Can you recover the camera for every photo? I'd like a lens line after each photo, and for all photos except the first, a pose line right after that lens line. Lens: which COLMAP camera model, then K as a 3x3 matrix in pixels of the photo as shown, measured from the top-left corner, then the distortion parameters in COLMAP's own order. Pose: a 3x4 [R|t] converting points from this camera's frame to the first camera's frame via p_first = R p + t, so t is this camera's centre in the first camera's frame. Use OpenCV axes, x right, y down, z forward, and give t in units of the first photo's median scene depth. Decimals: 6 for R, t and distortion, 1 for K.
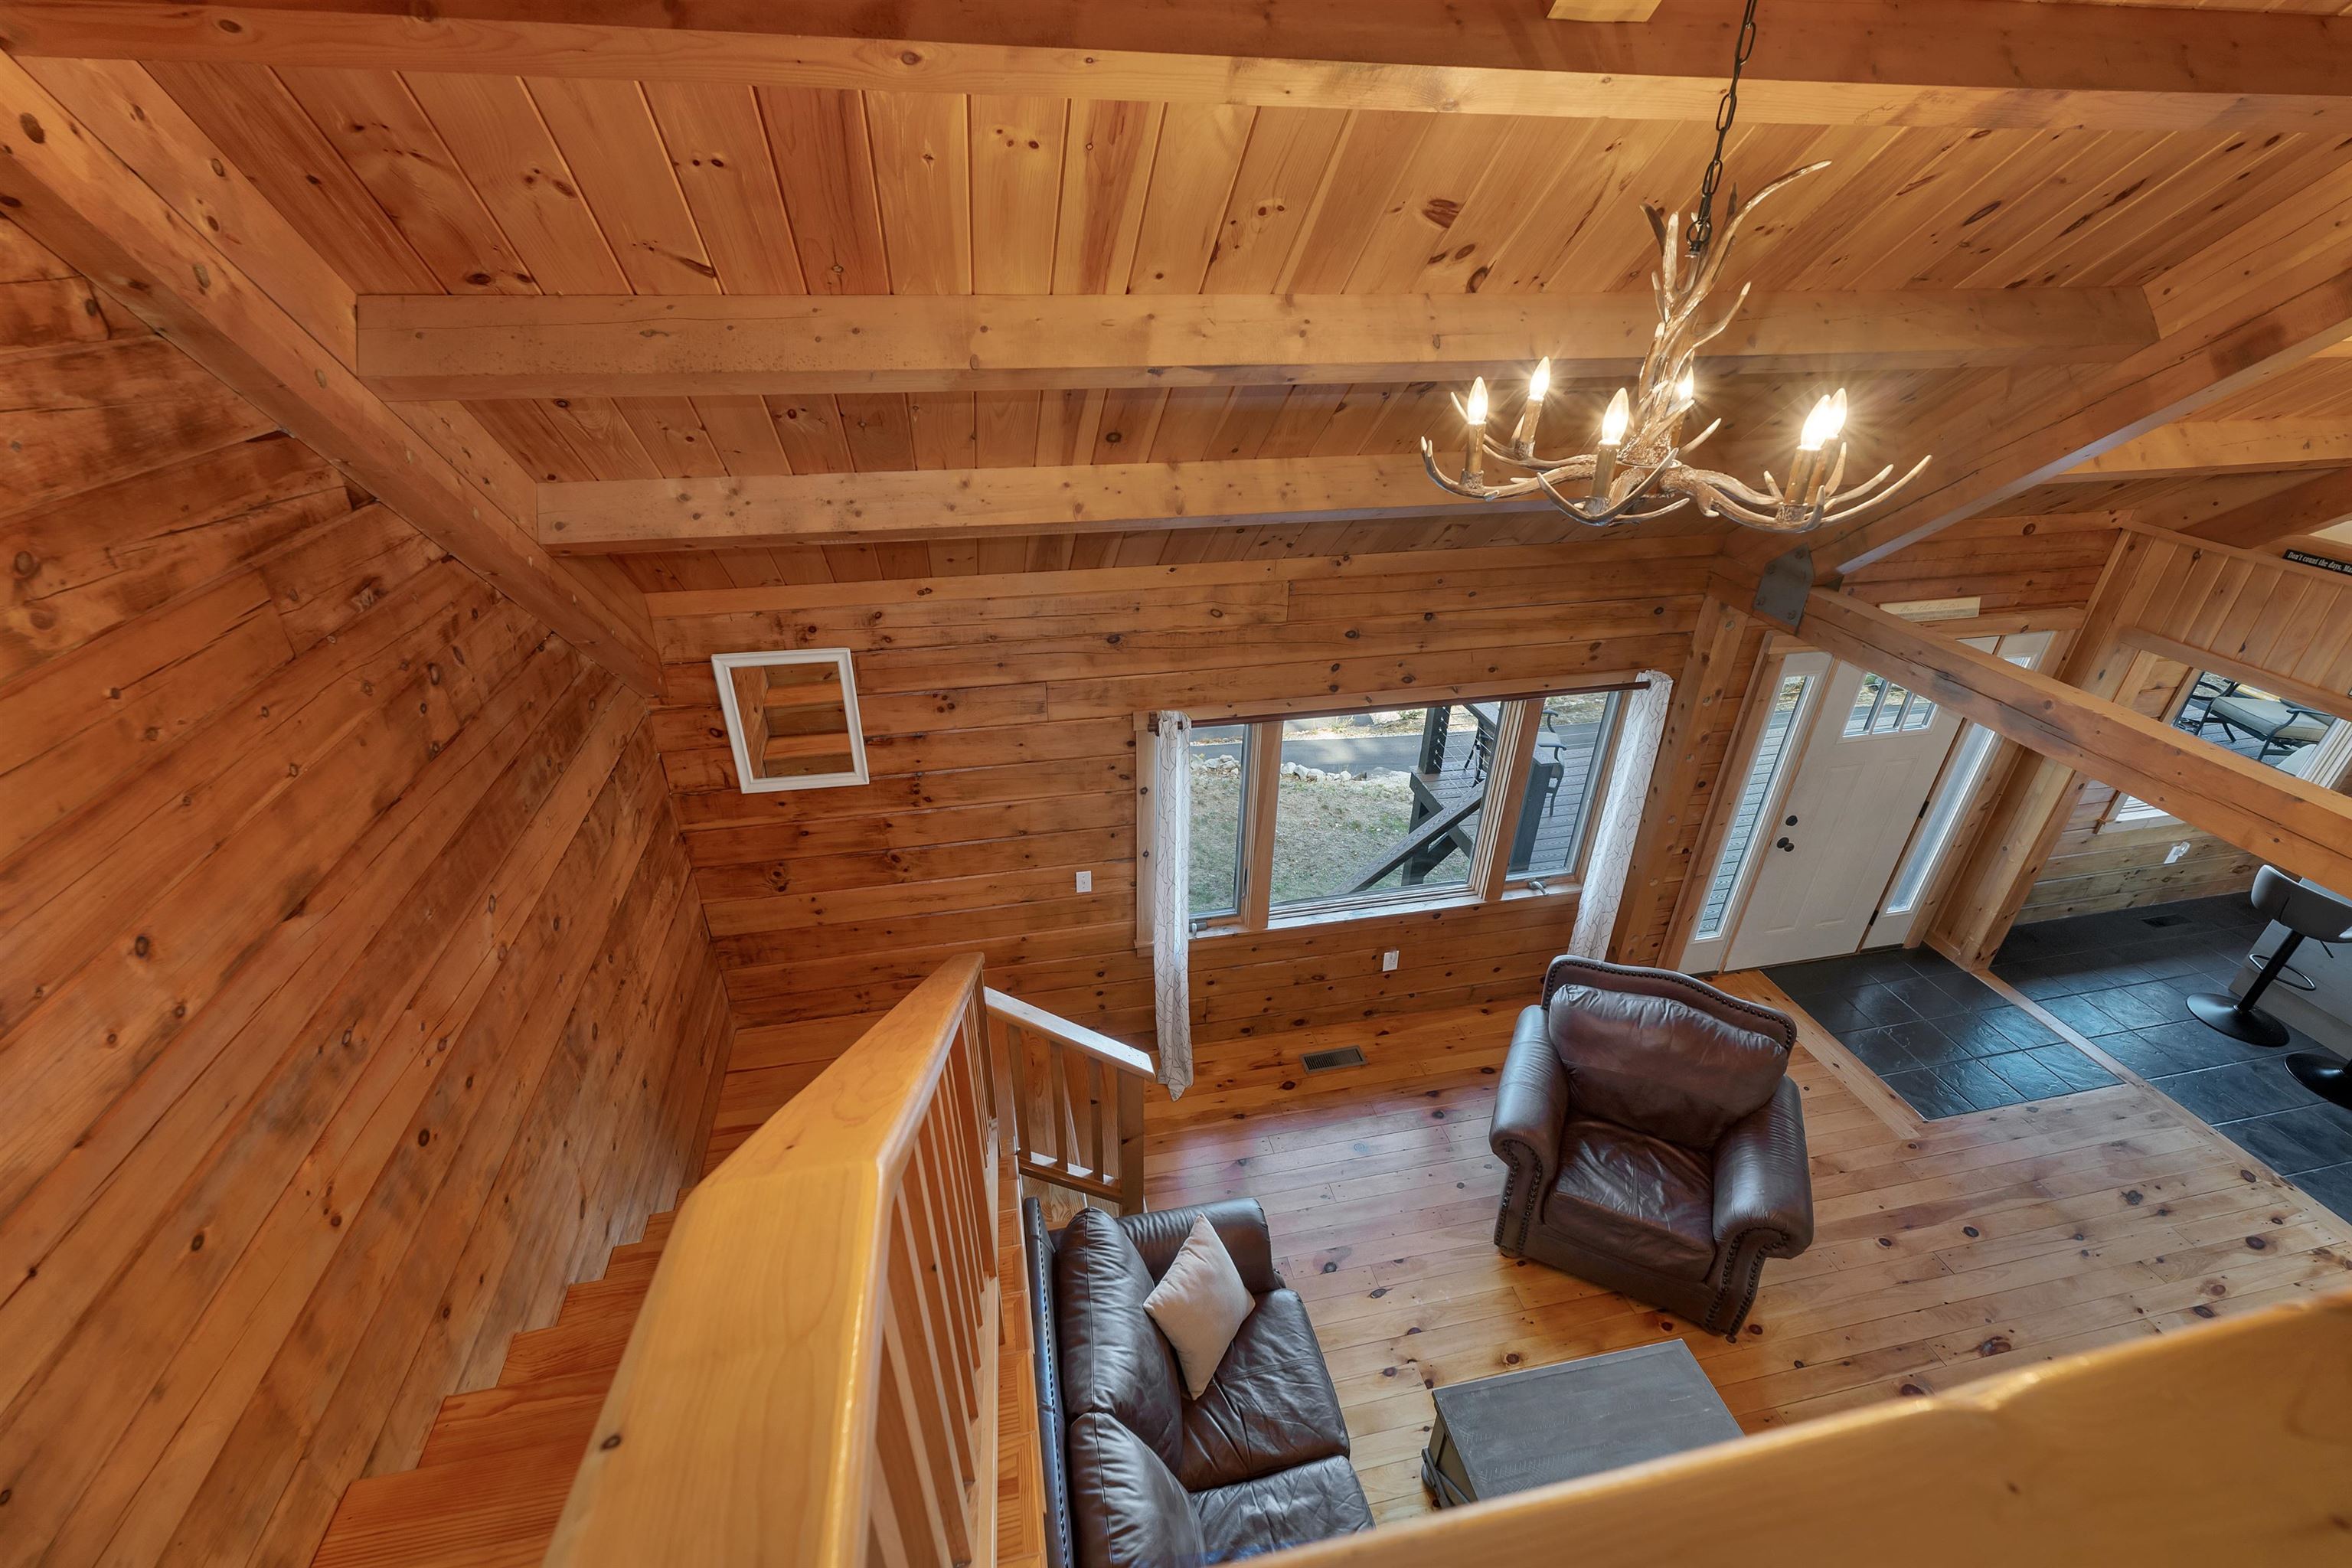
lens RADIAL K [[976.4, 0, 1154.0], [0, 976.4, 776.4], [0, 0, 1]] dist [0.001634, 0.000273]
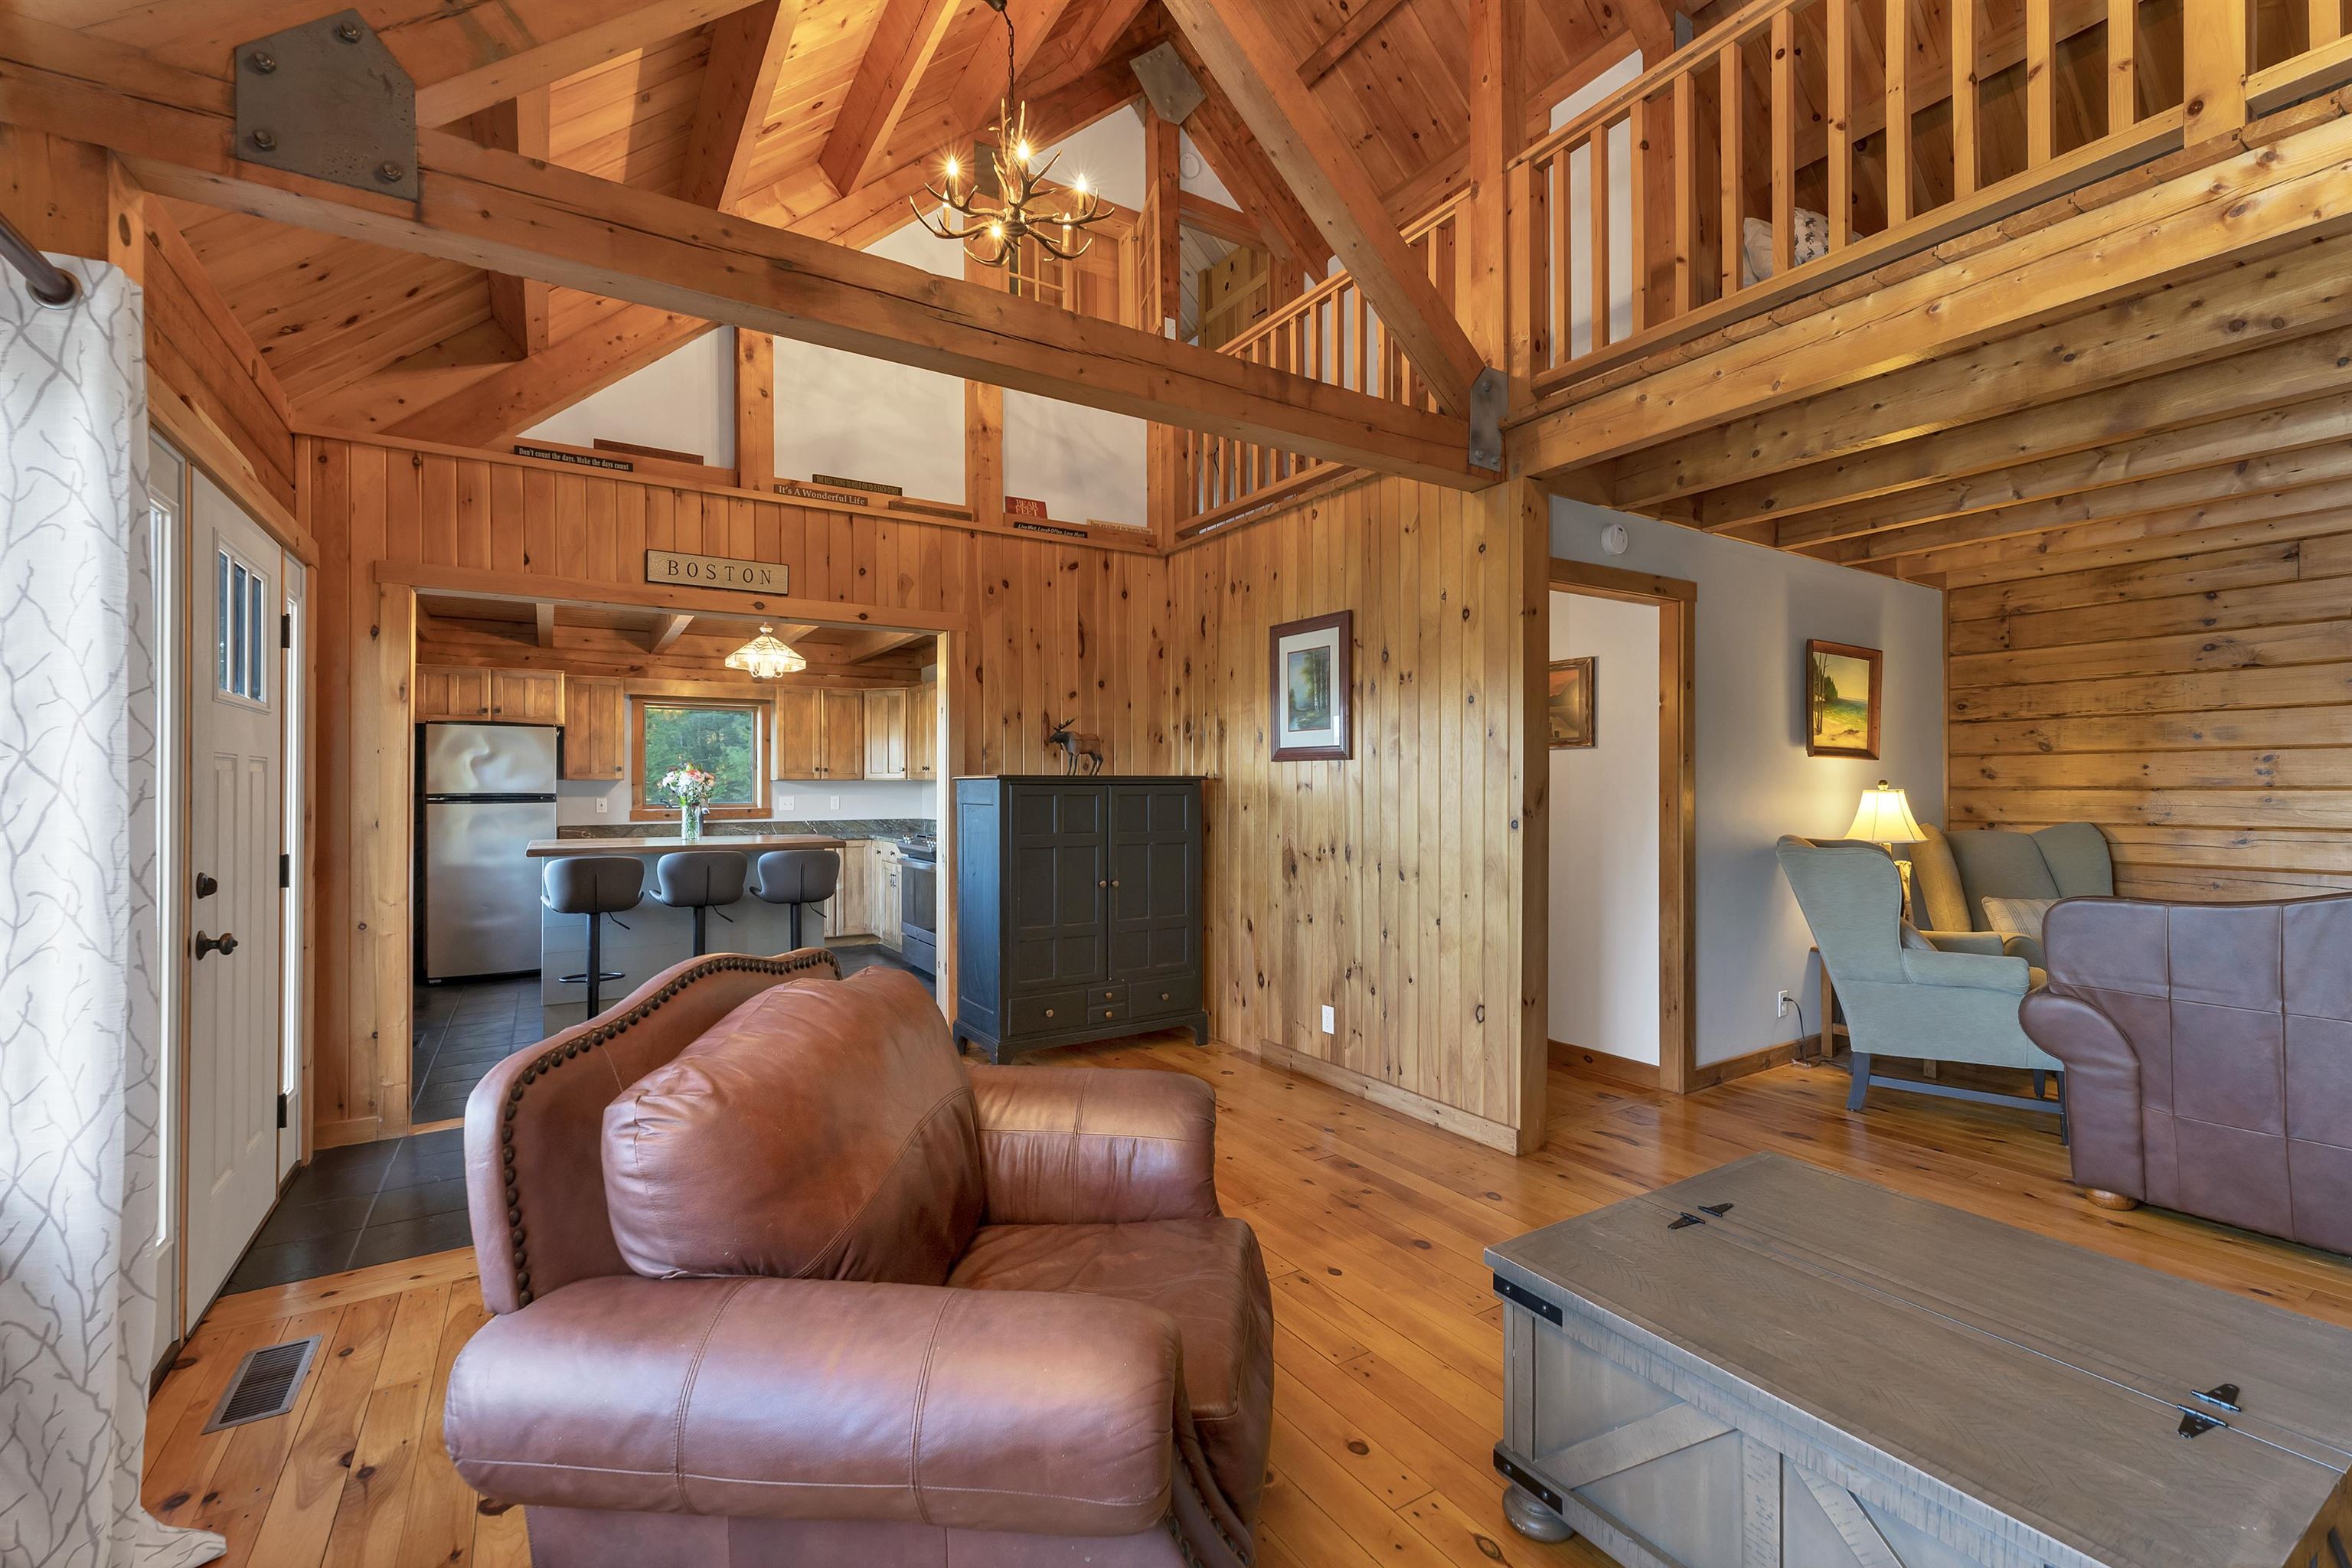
lens RADIAL K [[976.4, 0, 1159.5], [0, 976.4, 784.9], [0, 0, 1]] dist [0.001634, 0.000273]
pose [[-0.354477, -0.000906, 0.935064, 0.102239], [0.456199, 0.872743, 0.173787, 0.156588], [-0.816228, 0.488179, -0.308954, 0.946942]]
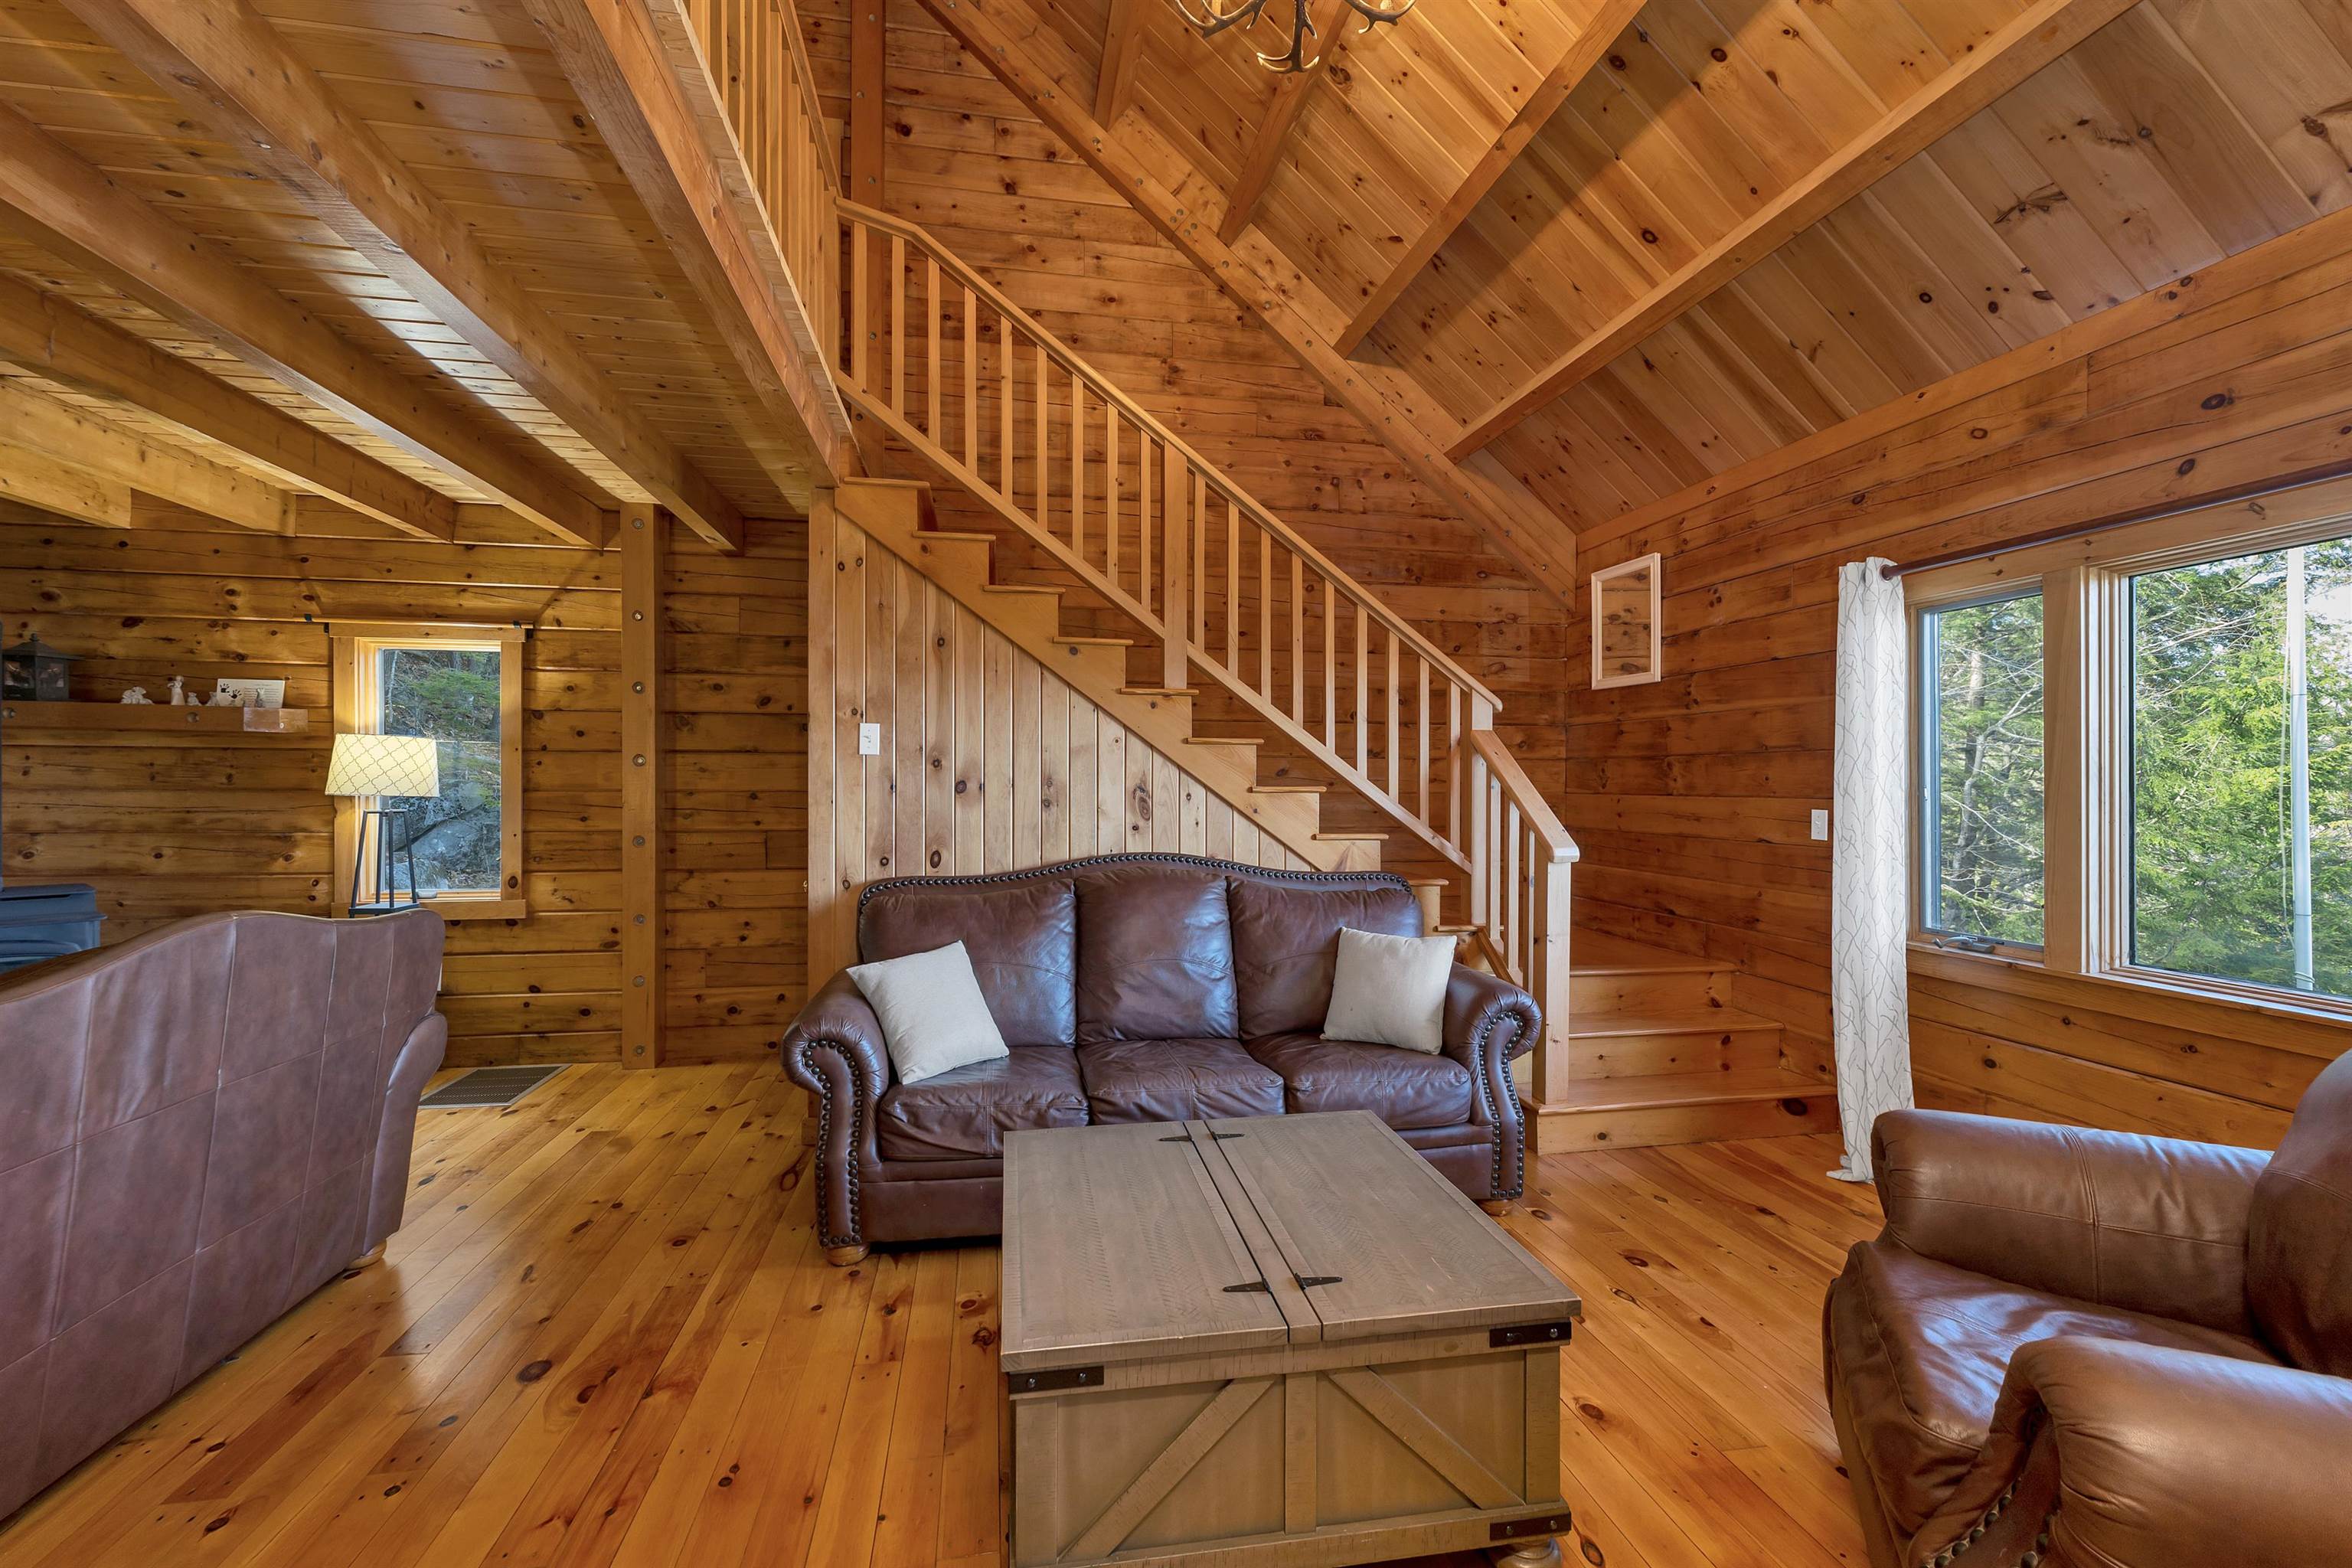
lens RADIAL K [[976.4, 0, 1164.9], [0, 976.4, 788.6], [0, 0, 1]] dist [0.001634, 0.000273]
pose [[-0.019544, -0.000951, -0.999809, 0.818191], [-0.486821, 0.873458, 0.008686, 0.370140], [0.873283, 0.486898, -0.017534, 0.568062]]
